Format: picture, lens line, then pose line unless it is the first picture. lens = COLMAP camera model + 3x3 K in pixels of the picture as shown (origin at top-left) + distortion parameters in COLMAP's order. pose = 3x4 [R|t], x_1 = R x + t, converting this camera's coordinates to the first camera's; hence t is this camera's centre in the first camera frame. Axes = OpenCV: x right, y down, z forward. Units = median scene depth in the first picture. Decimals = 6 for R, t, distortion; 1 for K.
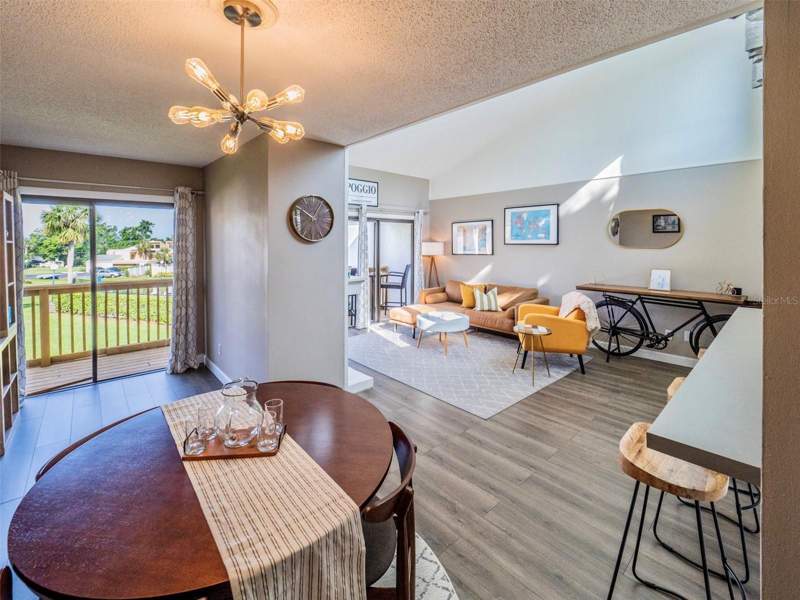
lens RADIAL K [[332.4, 0, 400.0], [0, 332.4, 300.0], [0, 0, 1]] dist [0.024357, -0.000012]
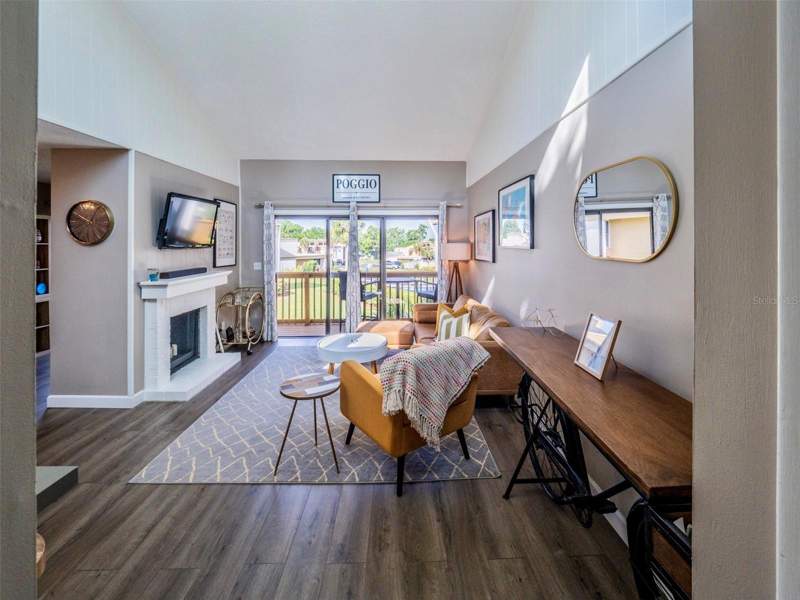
lens RADIAL K [[332.4, 0, 400.0], [0, 332.4, 300.0], [0, 0, 1]] dist [0.024357, -0.000012]
pose [[0.757760, 0.114187, -0.642465, 0.583409], [-0.113027, 0.992656, 0.043117, -0.074818], [0.642670, 0.039944, 0.765101, 0.397149]]
